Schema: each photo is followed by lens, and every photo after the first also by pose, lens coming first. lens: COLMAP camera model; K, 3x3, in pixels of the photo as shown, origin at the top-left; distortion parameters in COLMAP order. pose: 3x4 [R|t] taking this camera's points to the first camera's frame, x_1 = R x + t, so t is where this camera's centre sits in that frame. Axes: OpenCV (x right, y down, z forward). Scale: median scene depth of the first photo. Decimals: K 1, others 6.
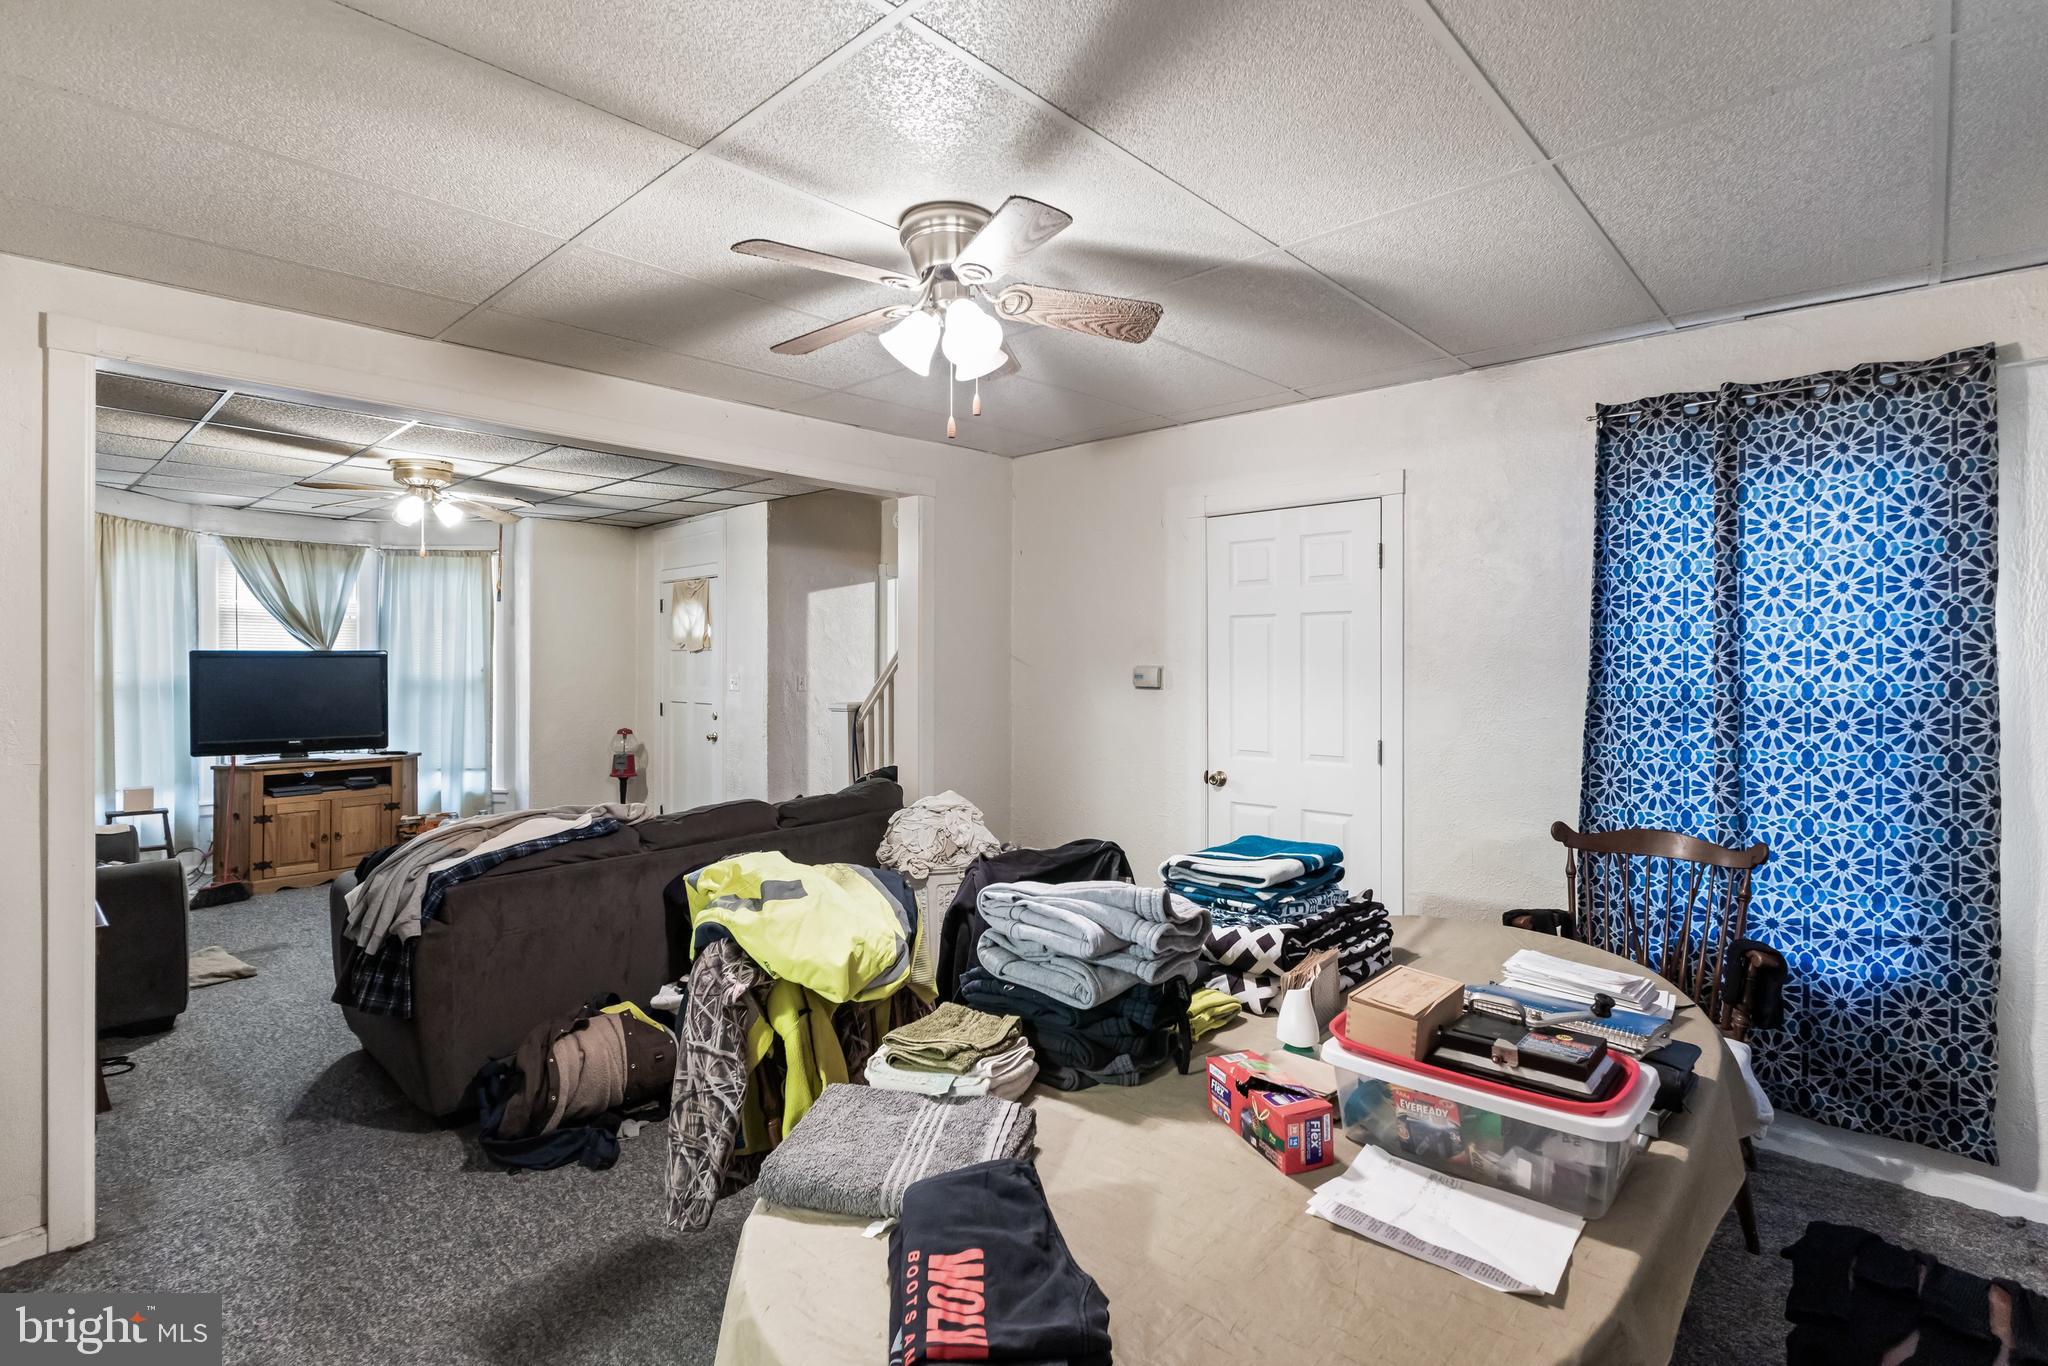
lens RADIAL K [[971.0, 0, 1018.0], [0, 971.0, 668.7], [0, 0, 1]] dist [0.005379, -0.000703]
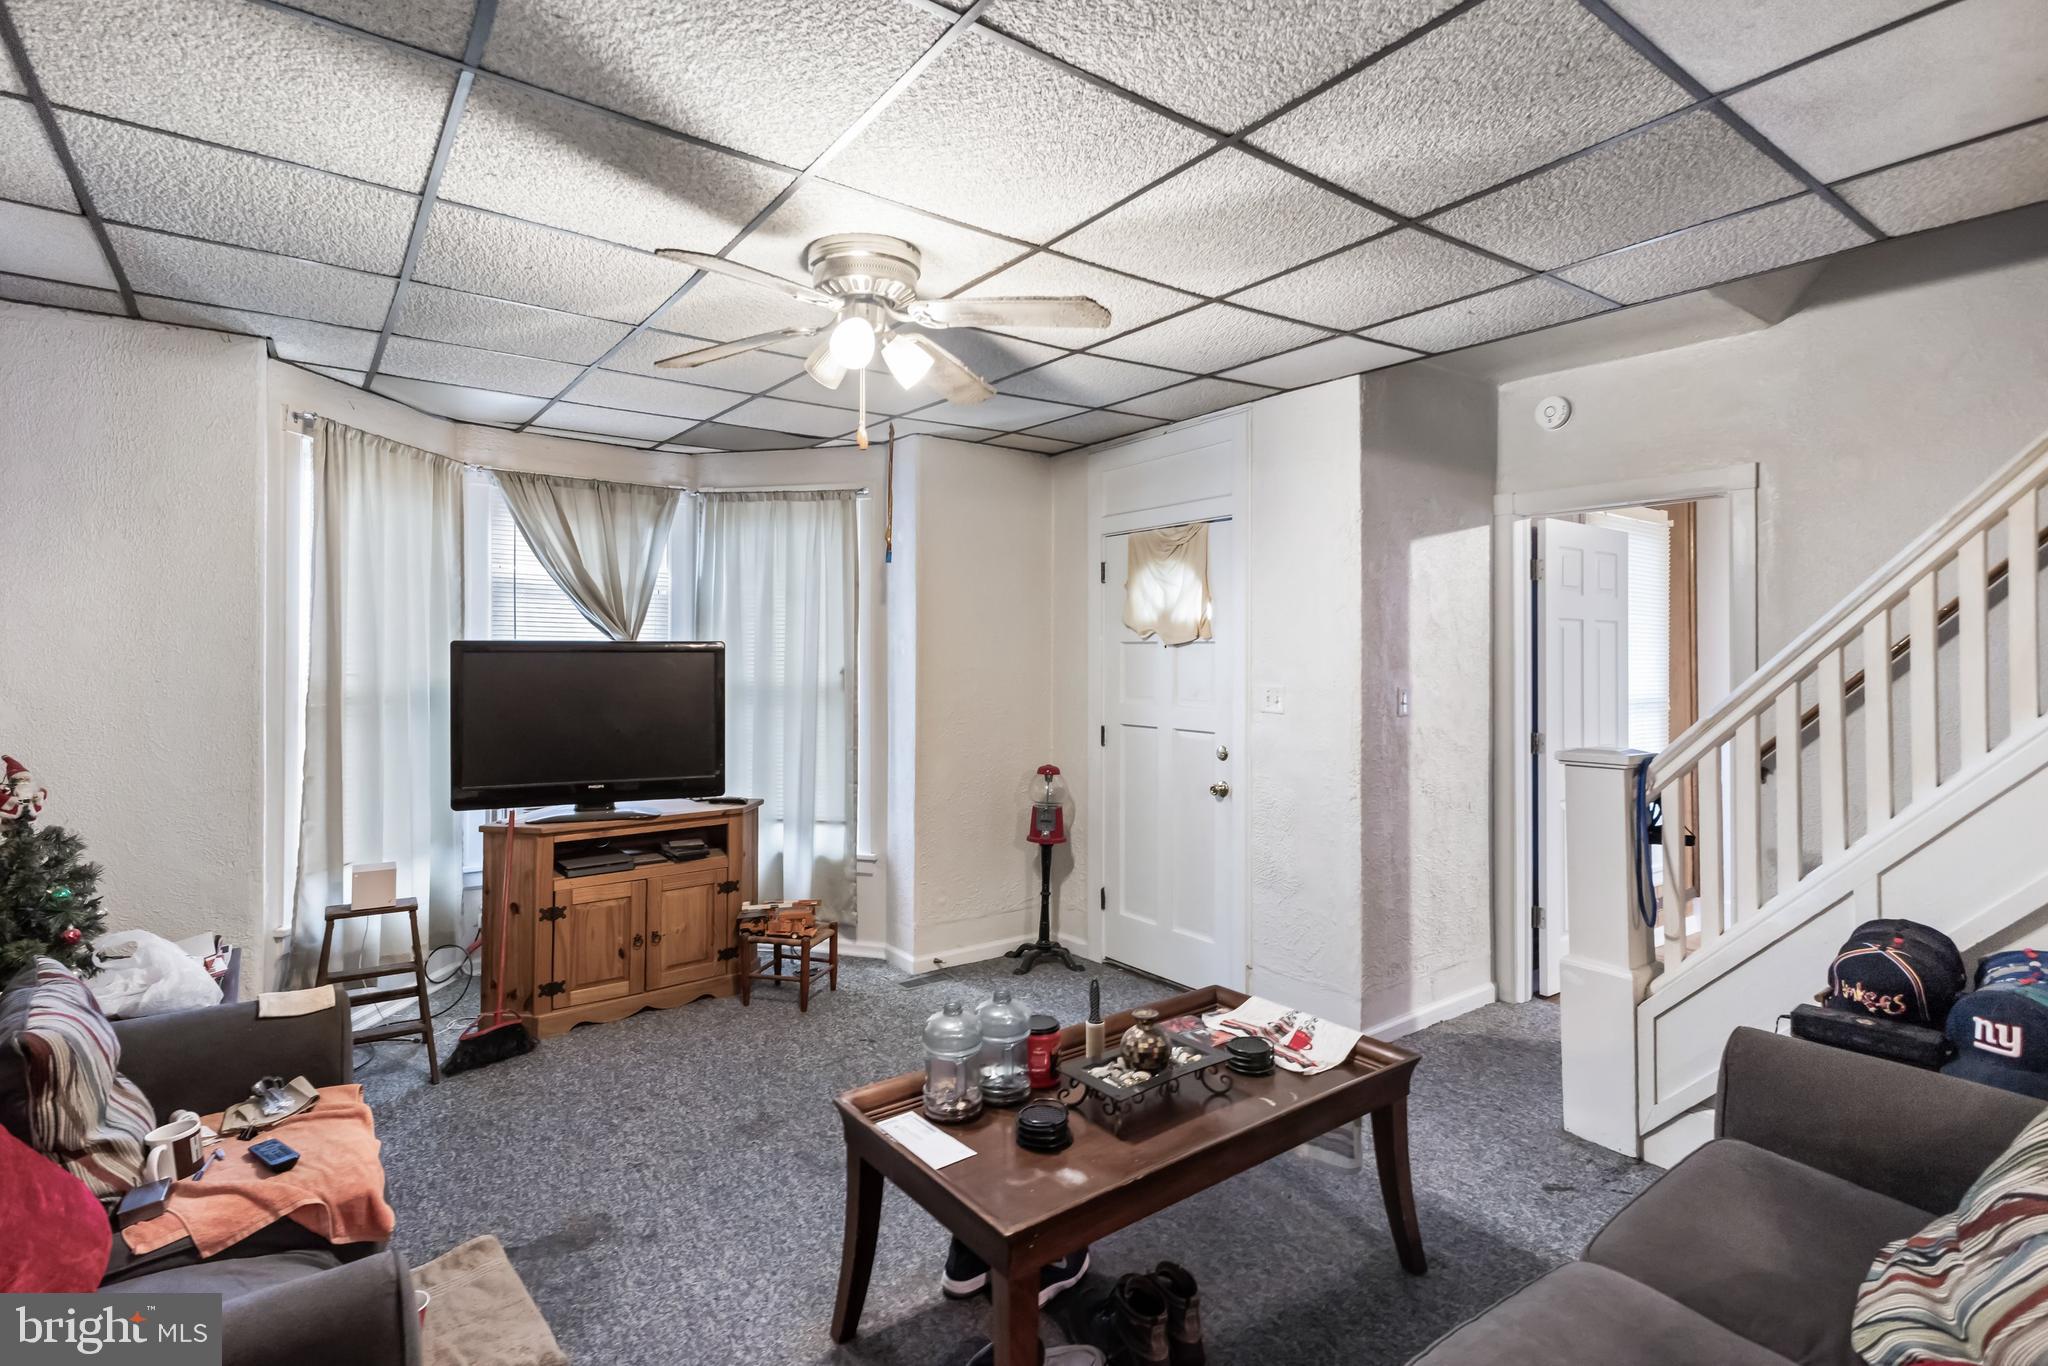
lens RADIAL K [[971.0, 0, 1015.6], [0, 971.0, 668.6], [0, 0, 1]] dist [0.005379, -0.000703]
pose [[0.981835, 0.008714, -0.189538, -0.339937], [-0.007648, 0.999951, 0.006356, -0.006562], [0.189584, -0.004791, 0.981853, 0.412773]]
